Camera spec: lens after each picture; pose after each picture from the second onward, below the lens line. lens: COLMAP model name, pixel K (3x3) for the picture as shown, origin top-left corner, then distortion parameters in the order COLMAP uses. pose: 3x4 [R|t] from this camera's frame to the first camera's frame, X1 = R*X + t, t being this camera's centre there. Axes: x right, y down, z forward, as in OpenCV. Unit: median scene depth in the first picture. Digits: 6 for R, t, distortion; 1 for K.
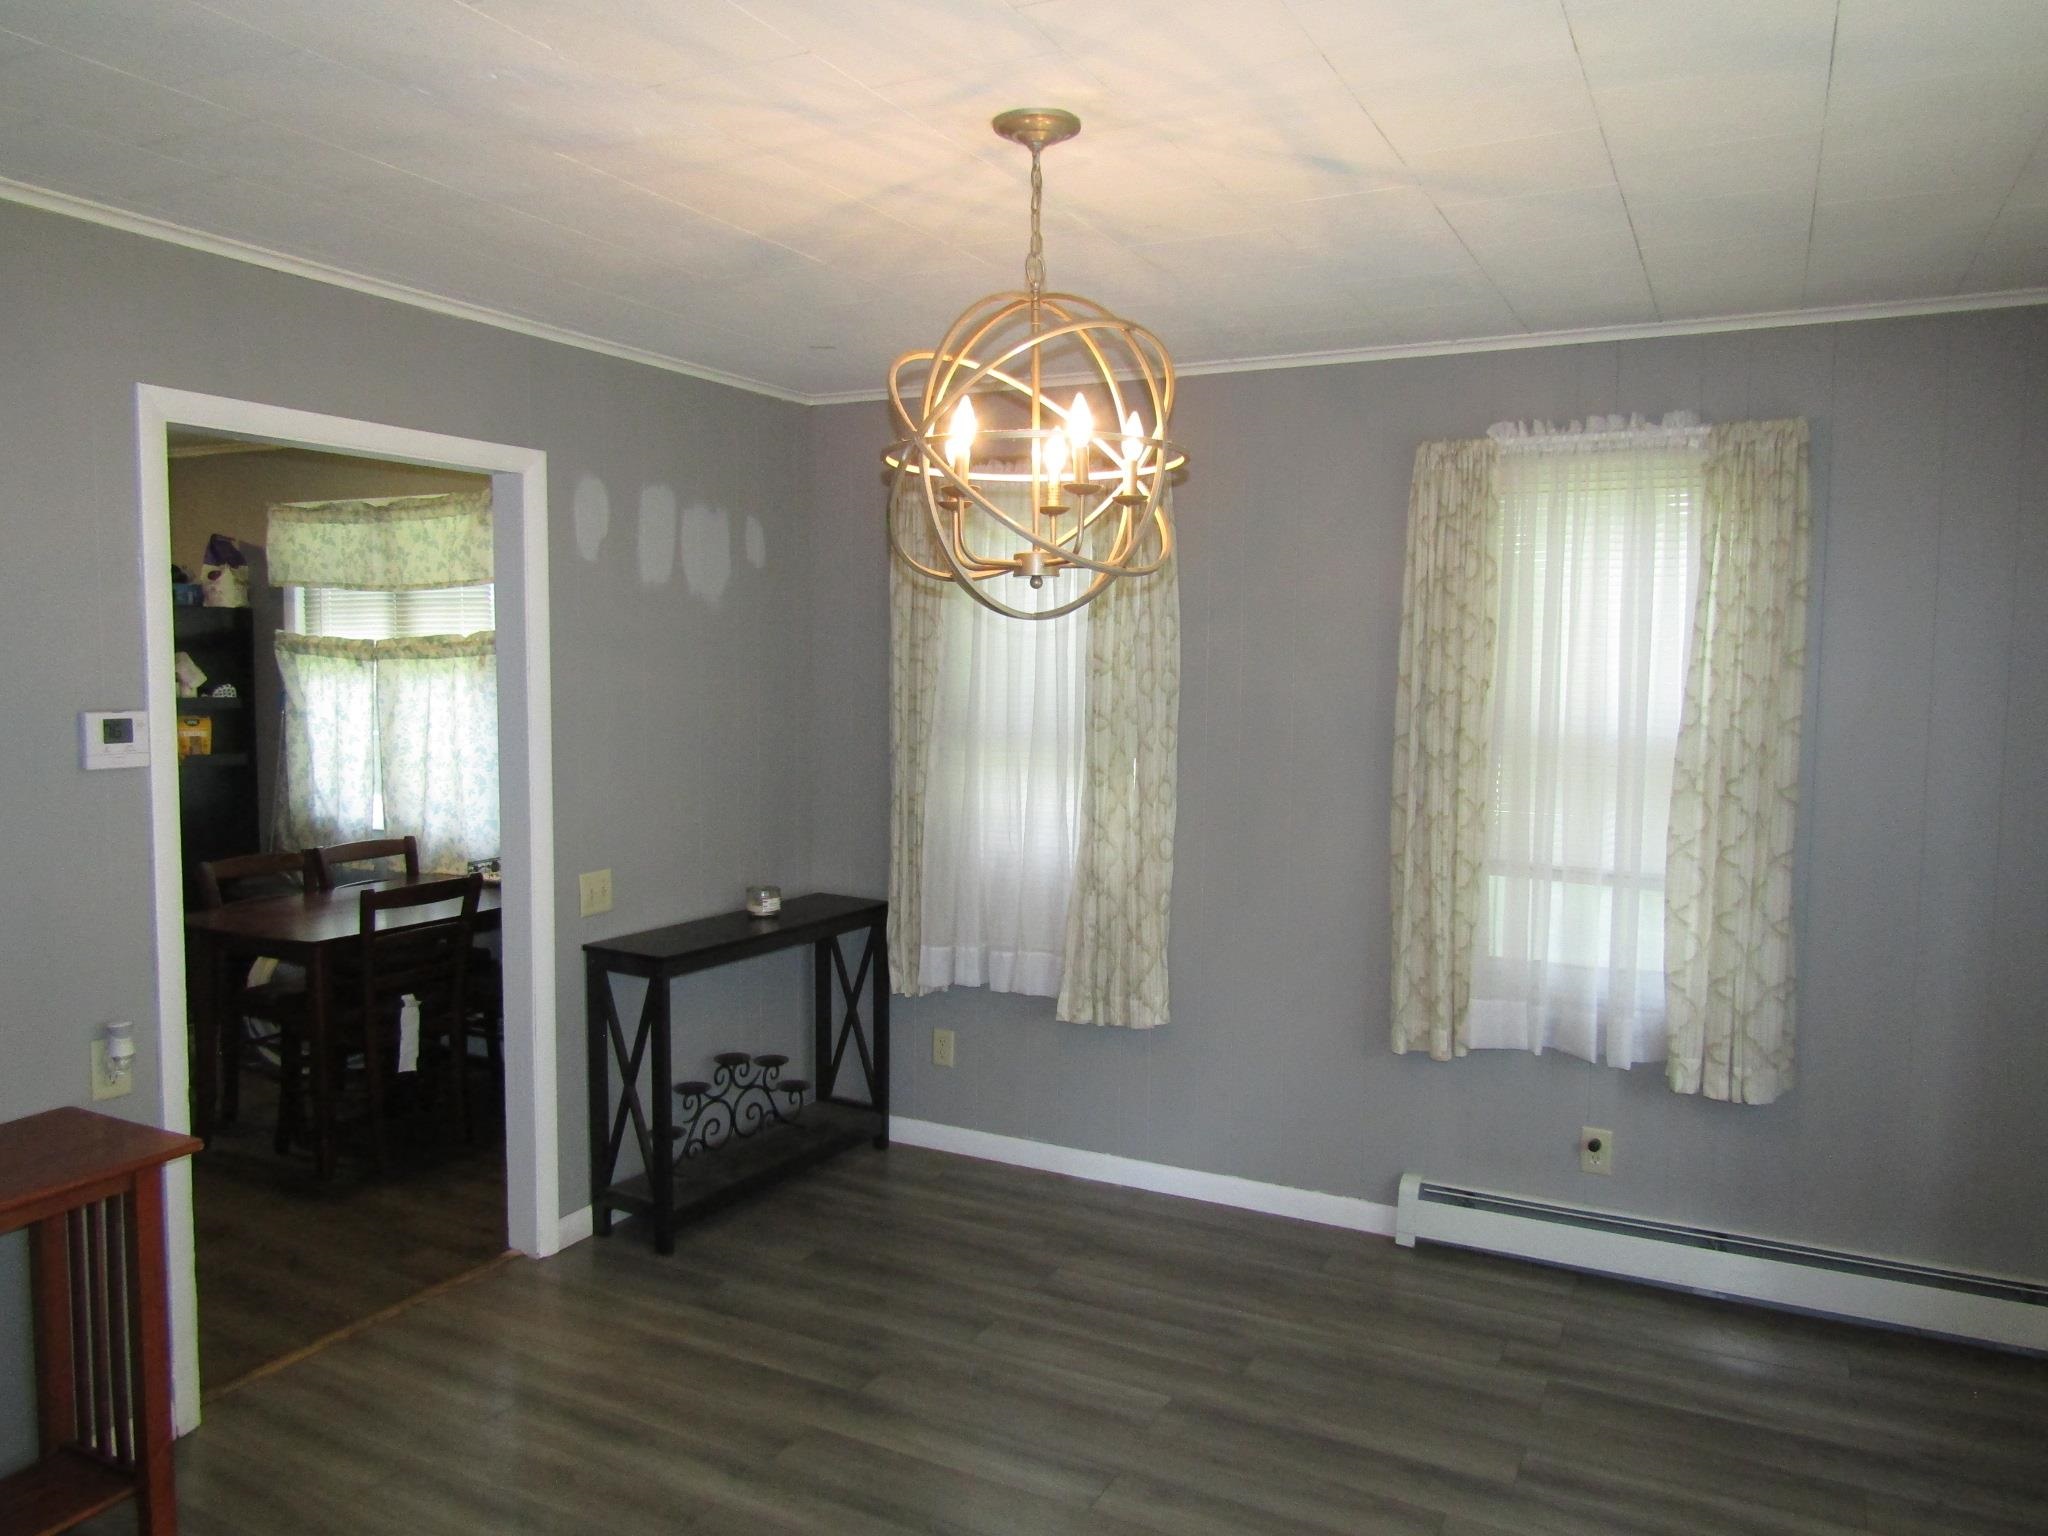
lens RADIAL K [[1442.3, 0, 1028.8], [0, 1442.3, 775.4], [0, 0, 1]] dist [-0.005706, -0.010513]
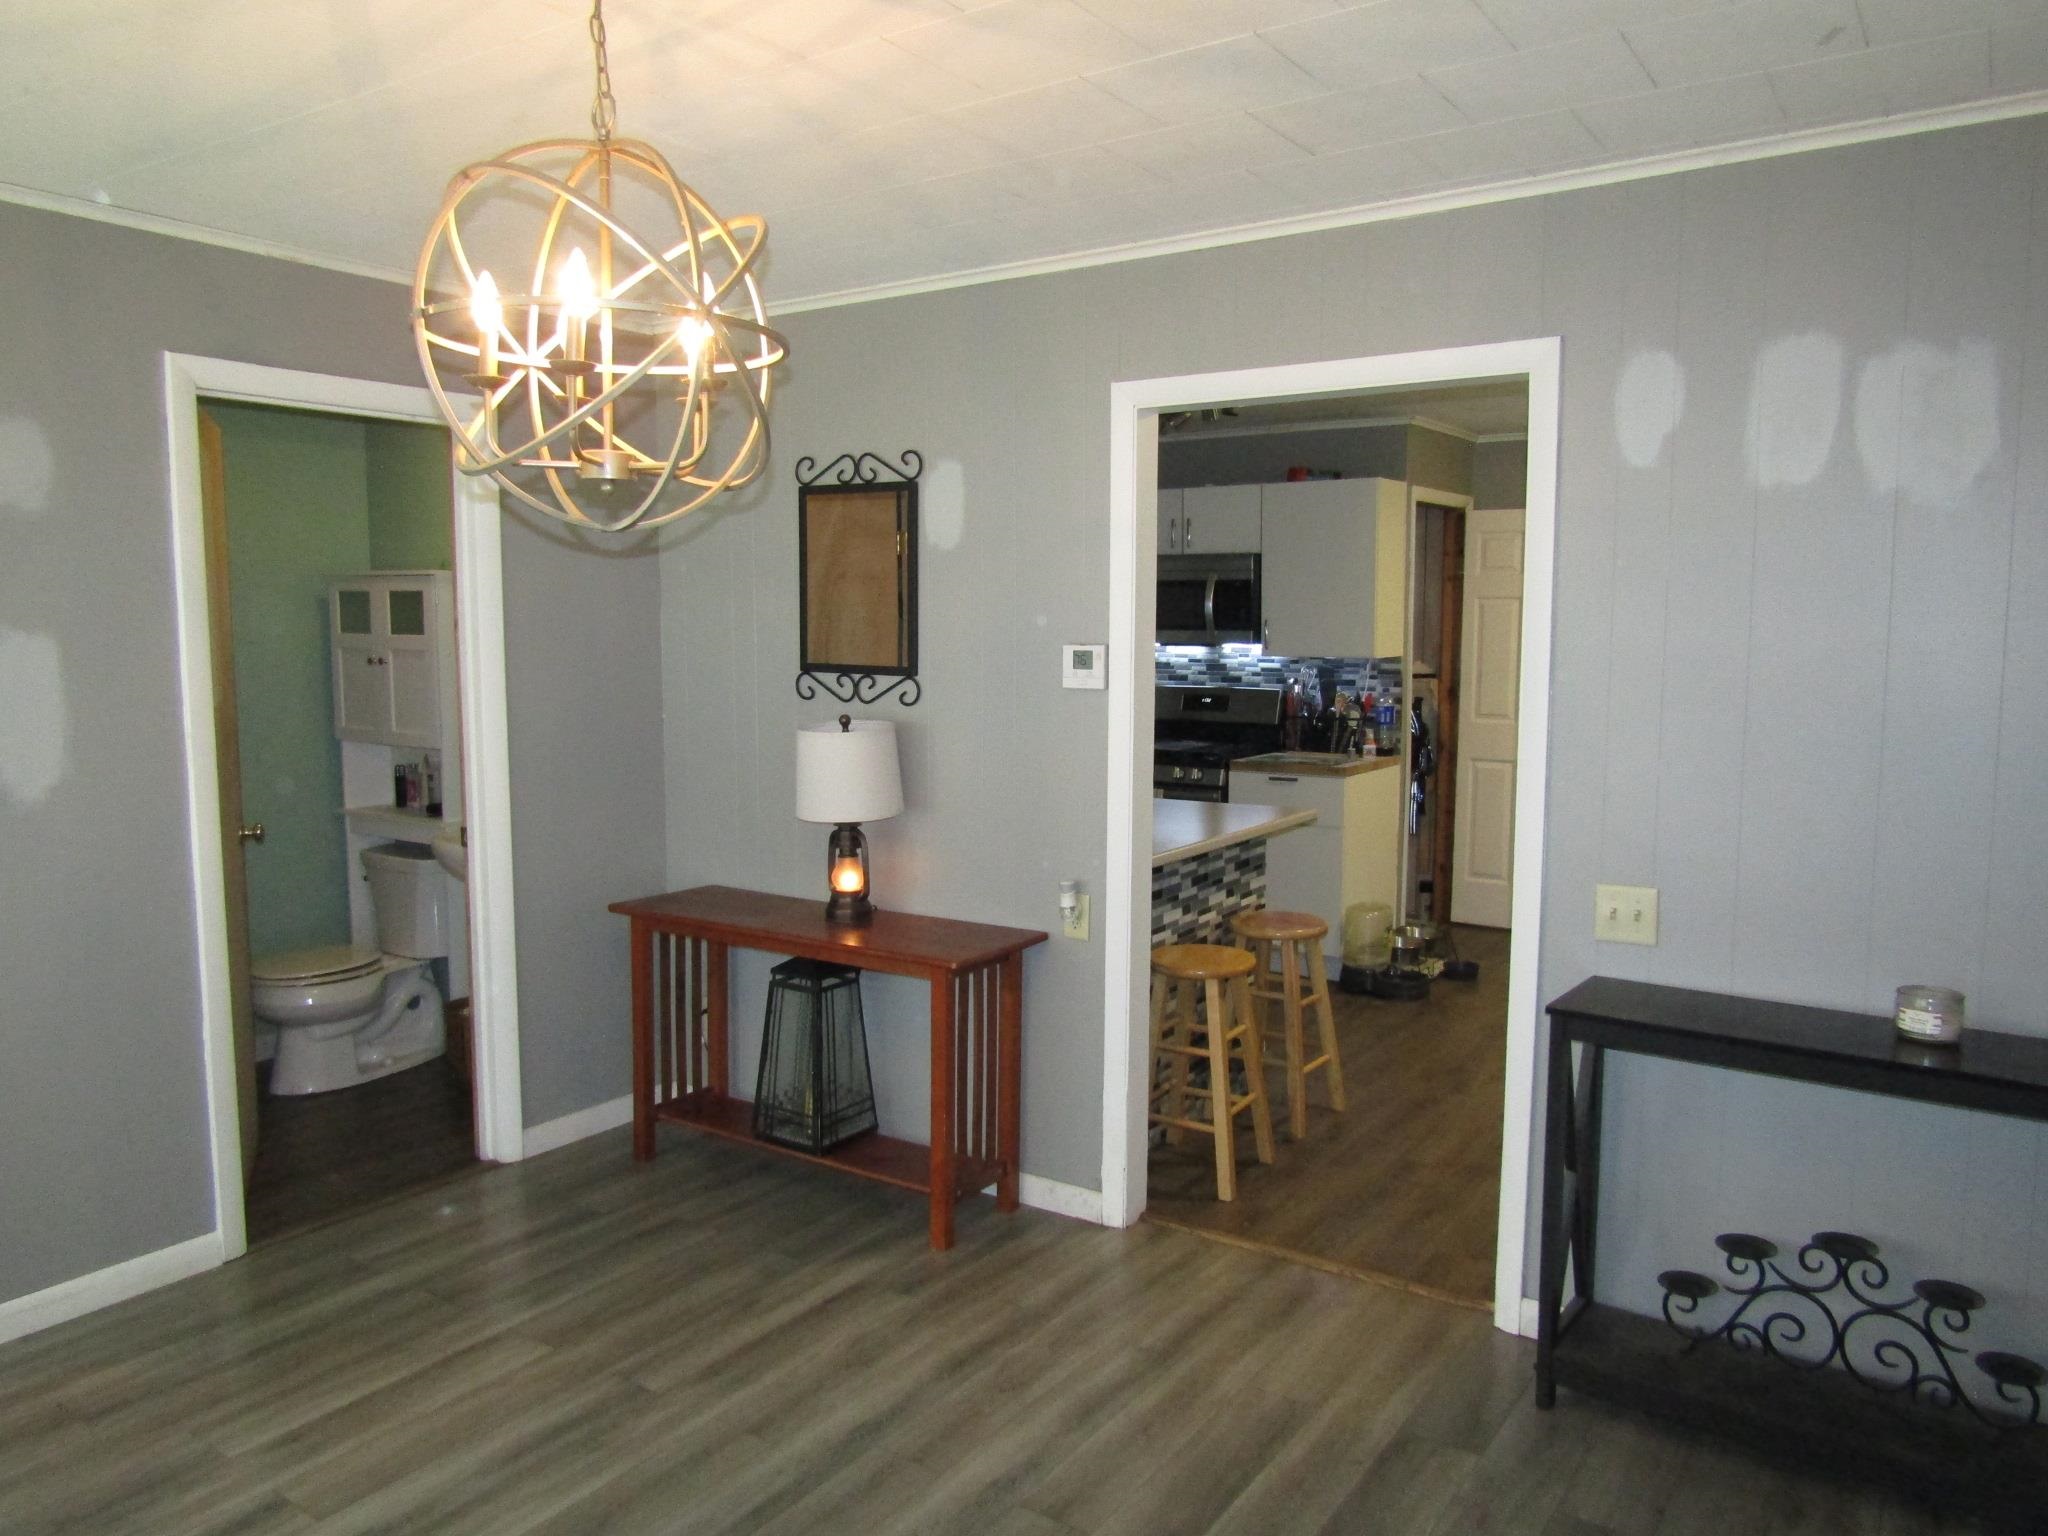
lens RADIAL K [[1442.3, 0, 1010.8], [0, 1442.3, 770.5], [0, 0, 1]] dist [-0.005706, -0.010513]
pose [[-0.122018, 0.093424, -0.988121, 0.471606], [-0.084722, 0.990946, 0.104153, -0.043505], [0.988905, 0.096424, -0.112998, 0.766316]]
